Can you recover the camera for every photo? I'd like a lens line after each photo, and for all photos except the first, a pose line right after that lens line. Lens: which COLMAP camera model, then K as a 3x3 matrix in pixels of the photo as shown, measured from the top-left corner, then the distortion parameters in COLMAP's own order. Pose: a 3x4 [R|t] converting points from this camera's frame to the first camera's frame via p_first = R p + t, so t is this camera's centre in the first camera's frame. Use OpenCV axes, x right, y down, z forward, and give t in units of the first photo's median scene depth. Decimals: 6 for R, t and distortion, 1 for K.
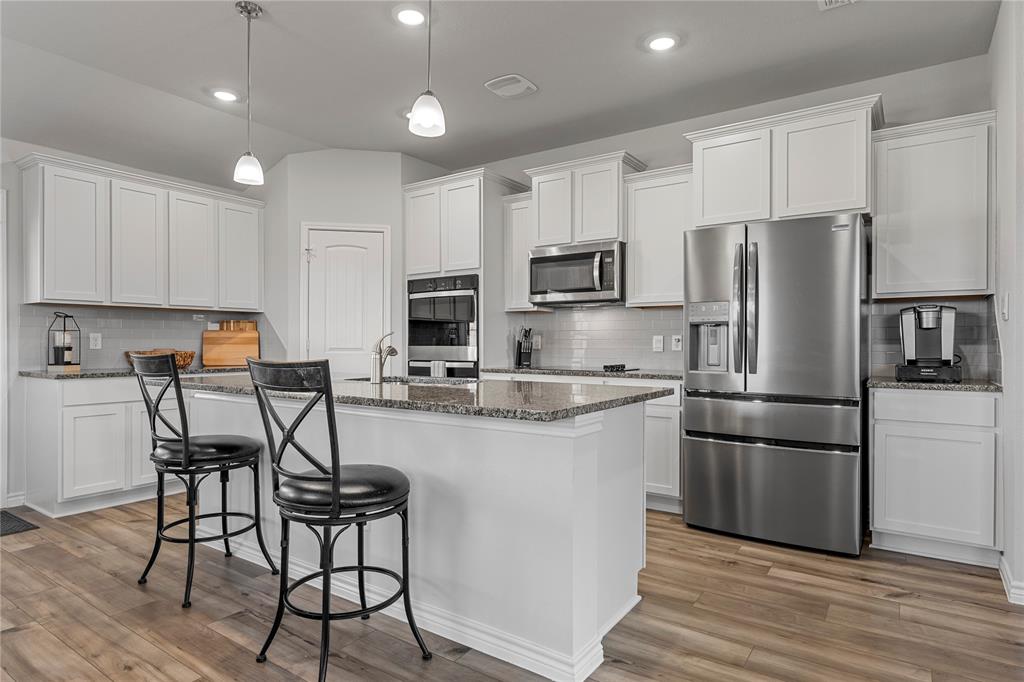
lens RADIAL K [[577.8, 0, 515.5], [0, 577.8, 341.2], [0, 0, 1]] dist [0.008183, -0.002849]
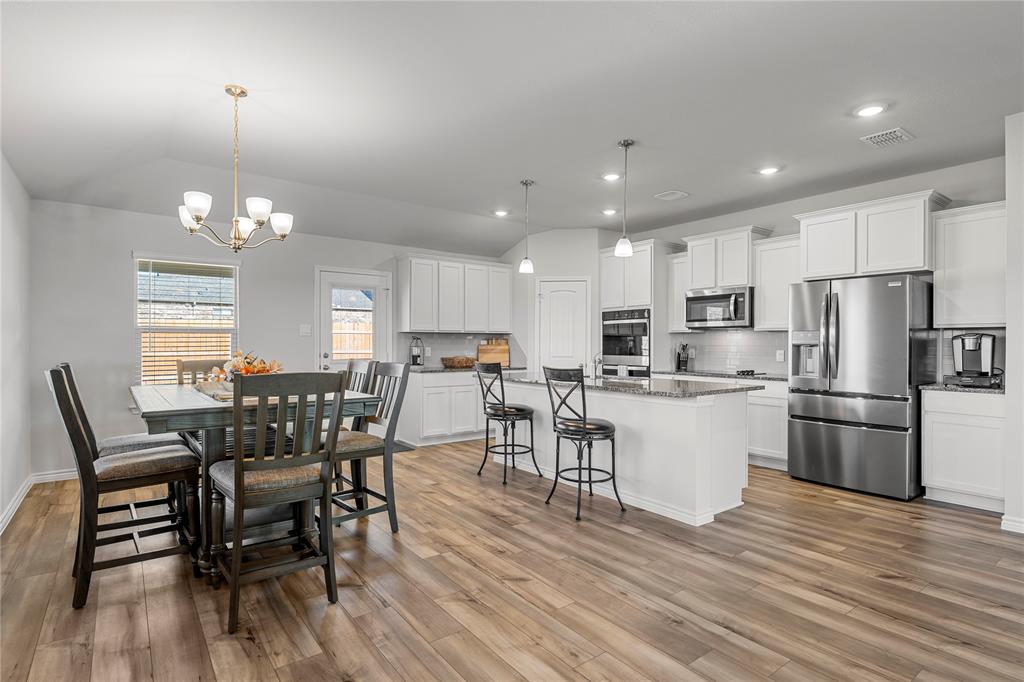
lens RADIAL K [[520.9, 0, 514.4], [0, 520.9, 343.5], [0, 0, 1]] dist [0.003548, -0.001053]
pose [[0.948914, 0.001558, -0.315531, 0.031540], [-0.001039, 0.999998, 0.001812, -0.028979], [0.315533, -0.001391, 0.948913, -0.436632]]
